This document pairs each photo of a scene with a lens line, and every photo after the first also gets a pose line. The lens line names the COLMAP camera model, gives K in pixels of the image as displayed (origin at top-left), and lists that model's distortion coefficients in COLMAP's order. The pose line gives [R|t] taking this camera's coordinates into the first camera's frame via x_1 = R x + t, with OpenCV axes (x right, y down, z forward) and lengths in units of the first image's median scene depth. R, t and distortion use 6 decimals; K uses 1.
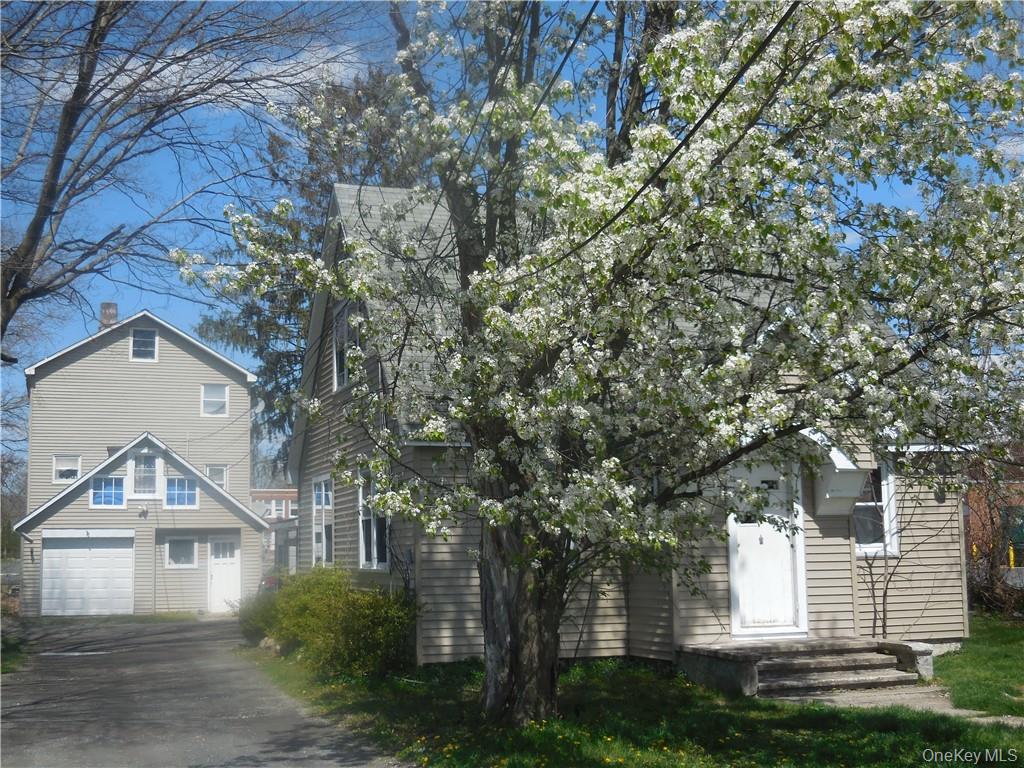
lens RADIAL K [[1342.4, 0, 512.0], [0, 1342.4, 384.0], [0, 0, 1]] dist [-0.040496, -0.096937]
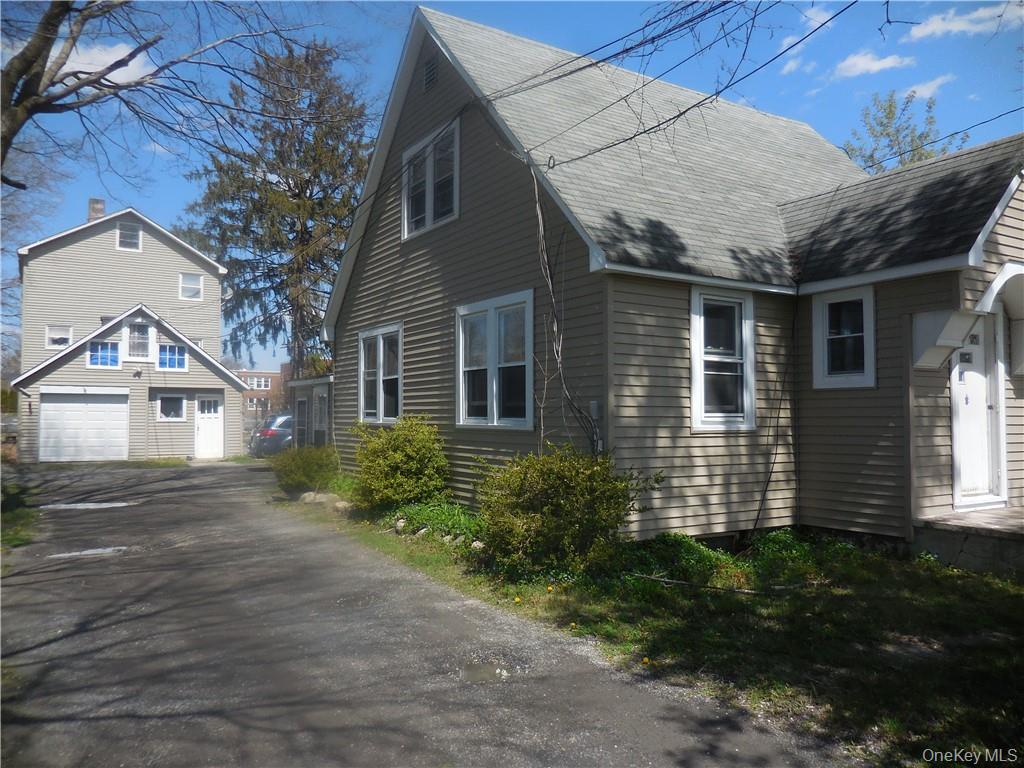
lens RADIAL K [[775.5, 0, 507.1], [0, 775.5, 384.5], [0, 0, 1]] dist [0.008208, -0.001489]
pose [[0.974737, 0.024762, 0.221981, -0.118060], [-0.043530, 0.995839, 0.080058, 0.039820], [-0.219075, -0.087699, 0.971759, 0.287579]]
